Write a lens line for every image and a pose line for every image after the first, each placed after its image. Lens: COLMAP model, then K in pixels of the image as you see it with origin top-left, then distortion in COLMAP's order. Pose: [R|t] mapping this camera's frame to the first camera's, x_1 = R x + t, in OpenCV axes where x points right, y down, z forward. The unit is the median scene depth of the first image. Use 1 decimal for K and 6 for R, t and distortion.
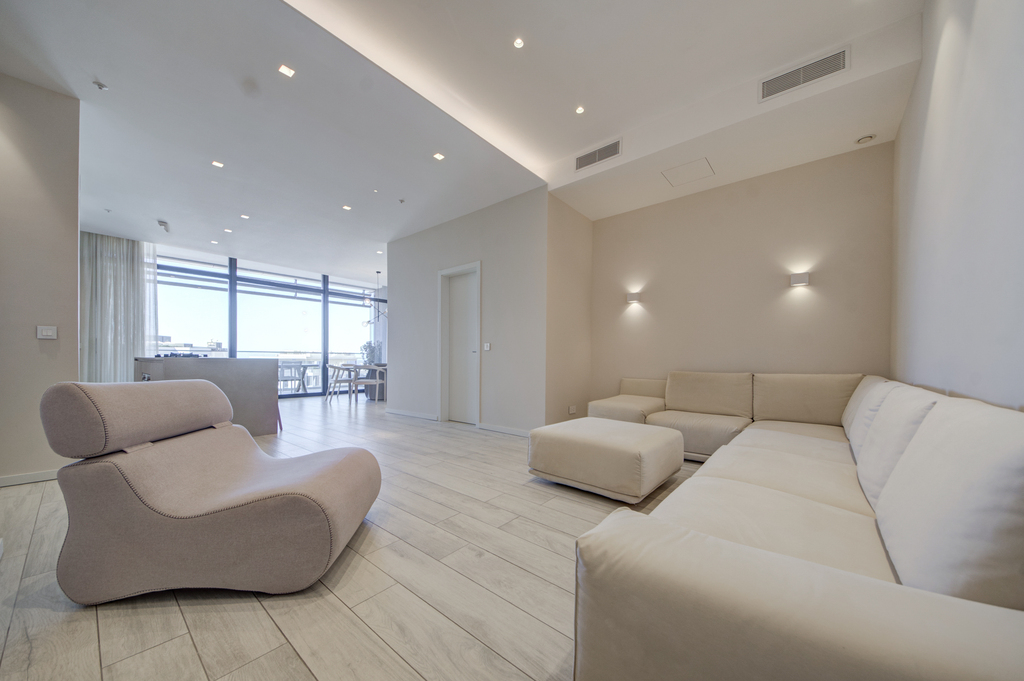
lens RADIAL K [[361.3, 0, 518.6], [0, 361.3, 359.2], [0, 0, 1]] dist [0.000685, -0.000662]
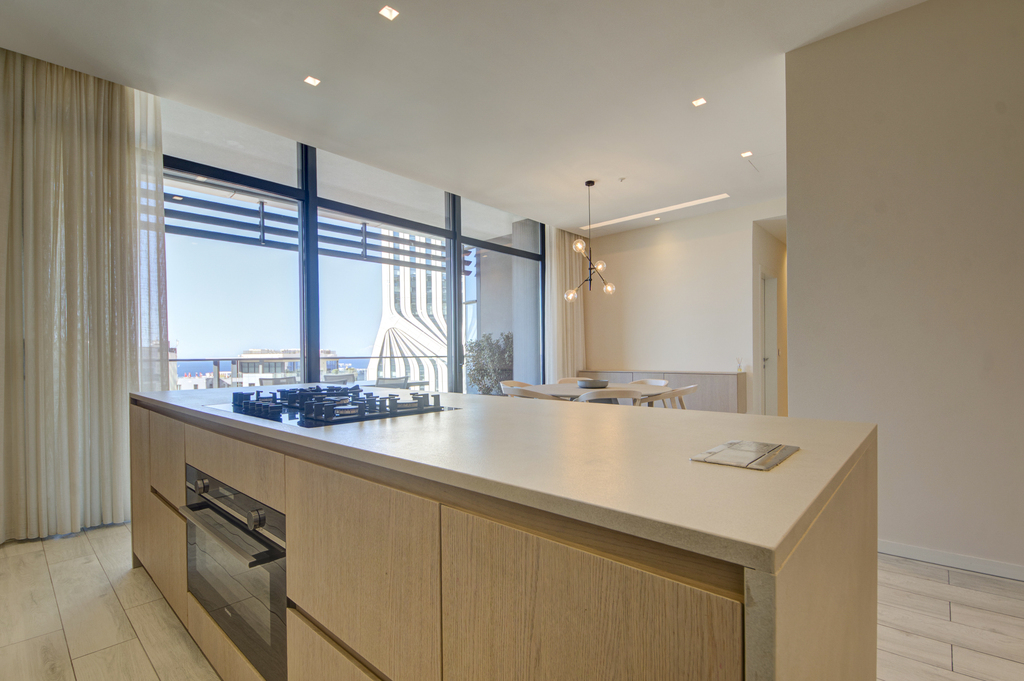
lens RADIAL K [[450.9, 0, 488.4], [0, 450.9, 359.0], [0, 0, 1]] dist [-0.024126, -0.000612]
pose [[0.998260, -0.012080, -0.057724, -0.627831], [0.012375, 0.999912, 0.004752, -0.034718], [0.057661, -0.005458, 0.998321, 0.544826]]
